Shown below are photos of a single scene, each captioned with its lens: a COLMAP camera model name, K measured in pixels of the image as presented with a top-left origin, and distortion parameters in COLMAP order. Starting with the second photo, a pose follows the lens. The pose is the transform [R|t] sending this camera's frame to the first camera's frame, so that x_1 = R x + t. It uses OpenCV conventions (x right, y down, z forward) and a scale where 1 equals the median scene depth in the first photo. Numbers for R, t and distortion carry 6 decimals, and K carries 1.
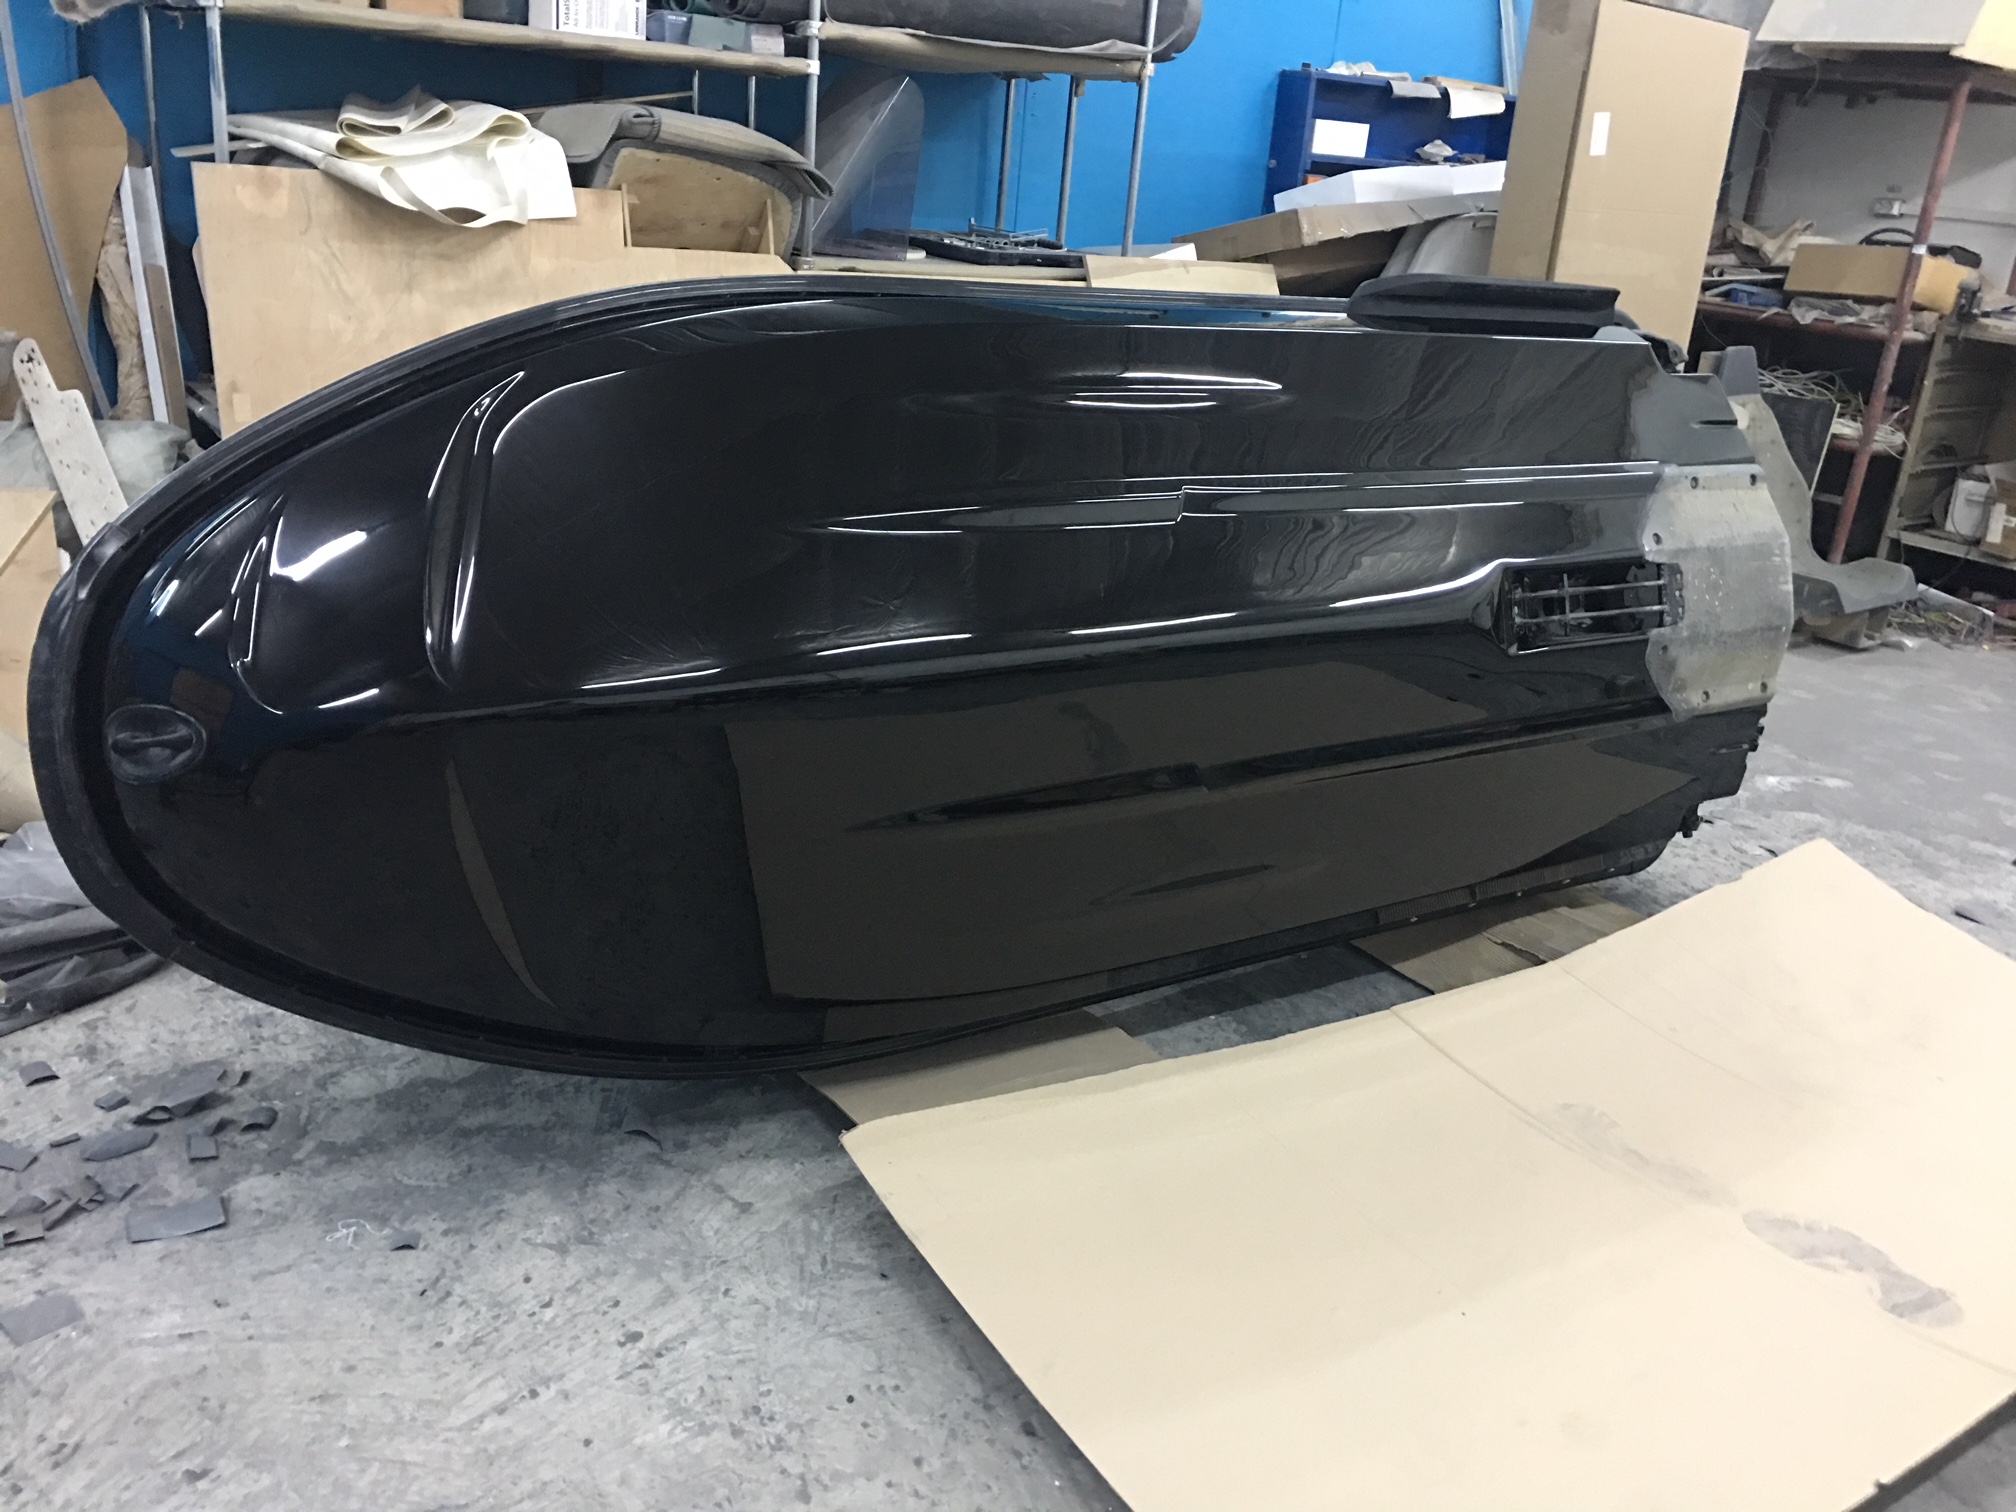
lens RADIAL K [[1710.3, 0, 1018.5], [0, 1710.3, 755.8], [0, 0, 1]] dist [0.042557, -0.070402]
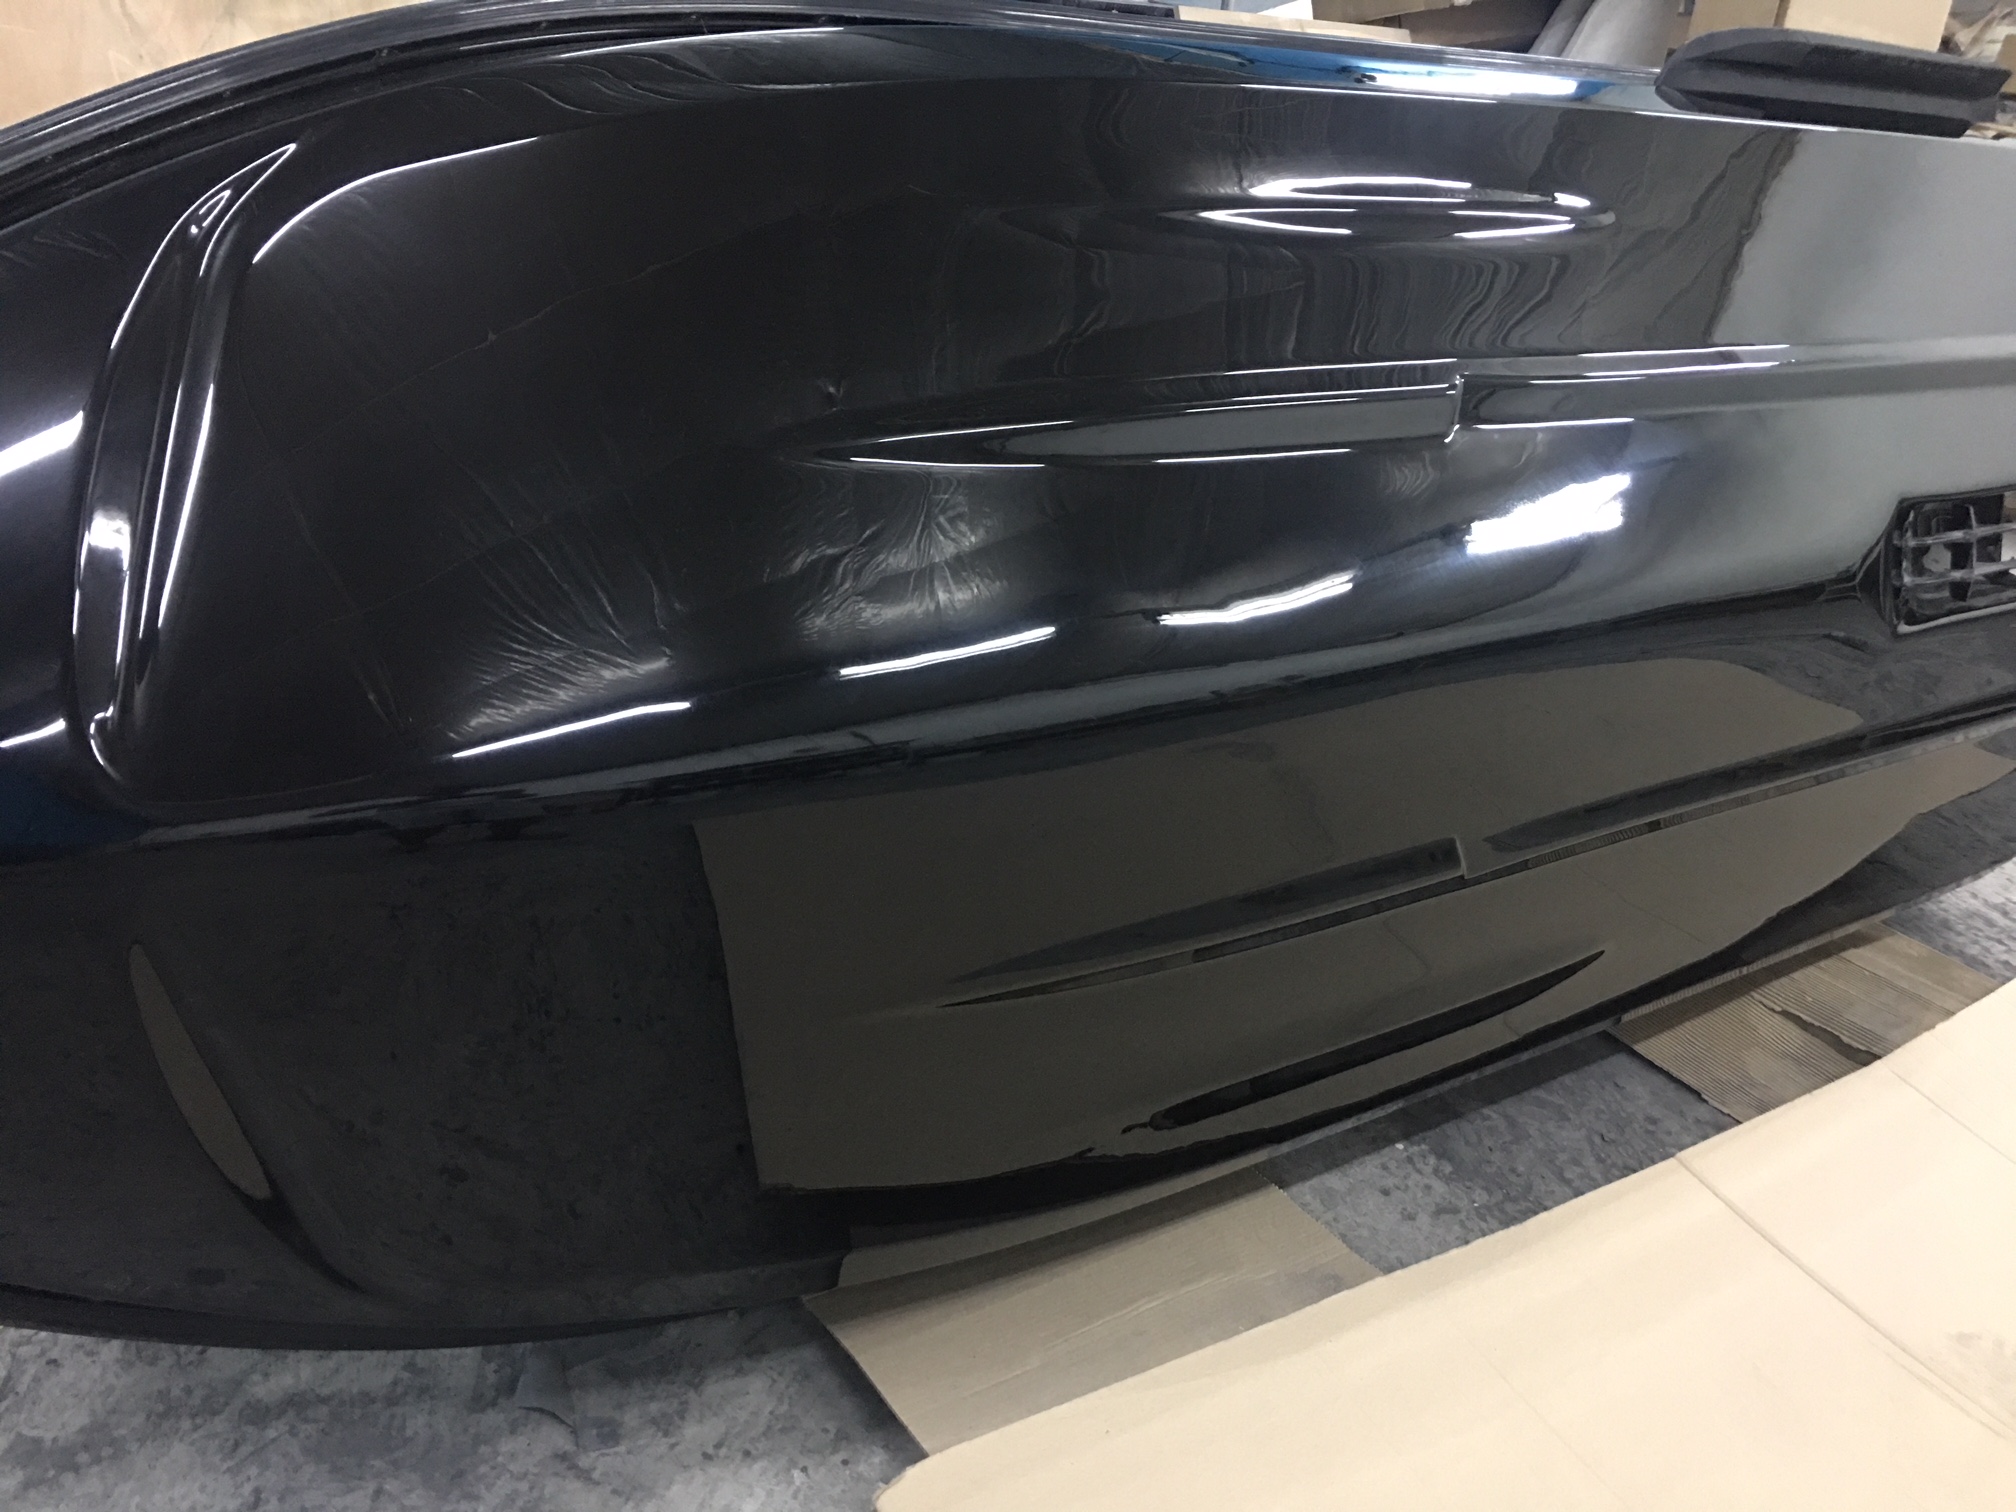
lens RADIAL K [[1710.3, 0, 1009.2], [0, 1710.3, 745.9], [0, 0, 1]] dist [0.042557, -0.070402]
pose [[0.999641, 0.024359, 0.011190, -0.064884], [-0.025406, 0.994072, 0.105712, -0.089417], [-0.008548, -0.105959, 0.994334, 0.404667]]
